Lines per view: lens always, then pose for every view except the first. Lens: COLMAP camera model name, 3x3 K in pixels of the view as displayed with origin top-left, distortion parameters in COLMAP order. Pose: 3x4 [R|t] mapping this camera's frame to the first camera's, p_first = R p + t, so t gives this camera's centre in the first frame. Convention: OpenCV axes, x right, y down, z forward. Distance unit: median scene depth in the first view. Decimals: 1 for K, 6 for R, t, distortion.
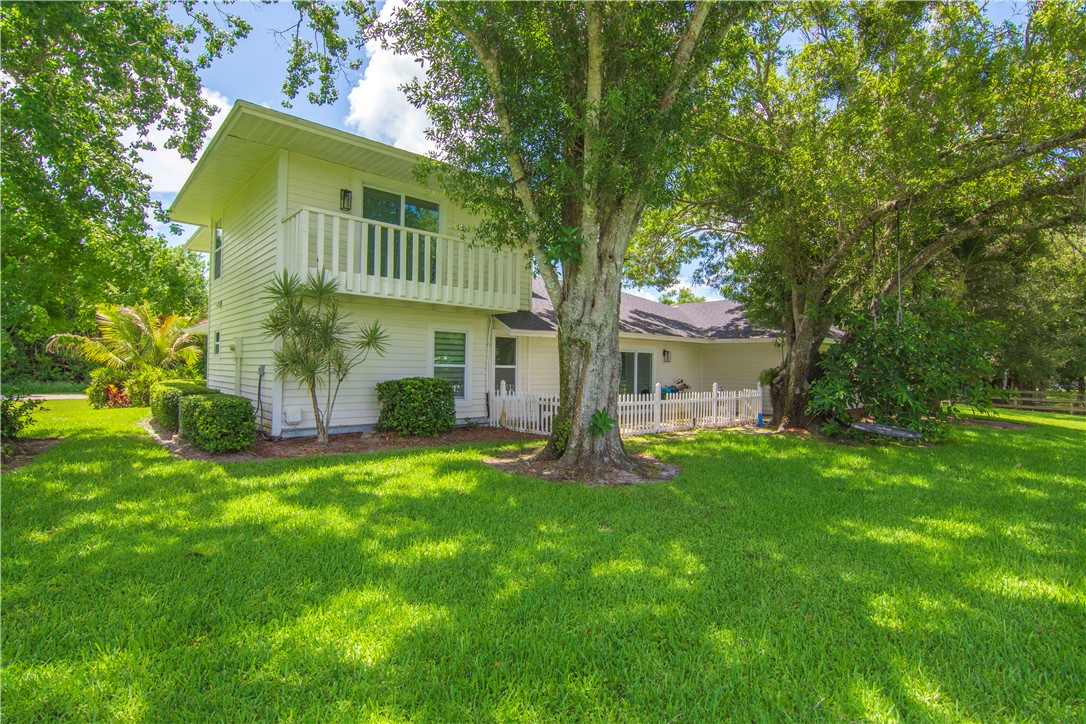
lens RADIAL K [[517.5, 0, 543.0], [0, 517.5, 362.0], [0, 0, 1]] dist [-0.000088, 0.000023]
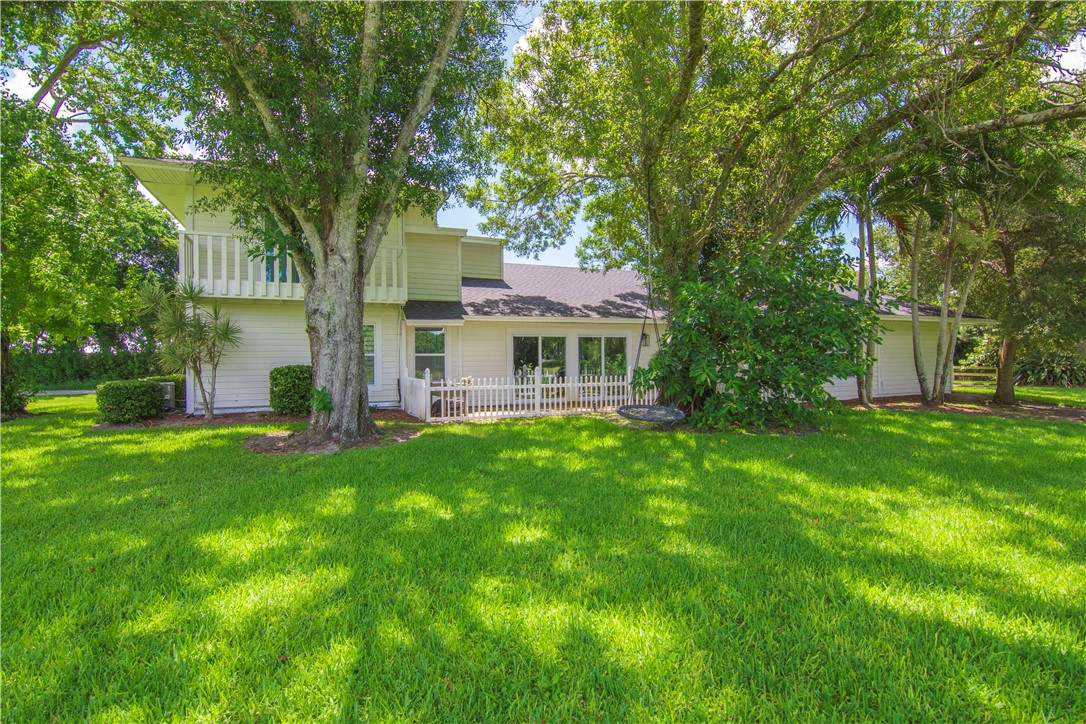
lens RADIAL K [[517.5, 0, 543.0], [0, 517.5, 362.0], [0, 0, 1]] dist [-0.000088, 0.000023]
pose [[0.942858, -0.021899, -0.332475, 0.544339], [0.027254, 0.999563, 0.011453, 0.019716], [0.332079, -0.019860, 0.943043, 0.066215]]
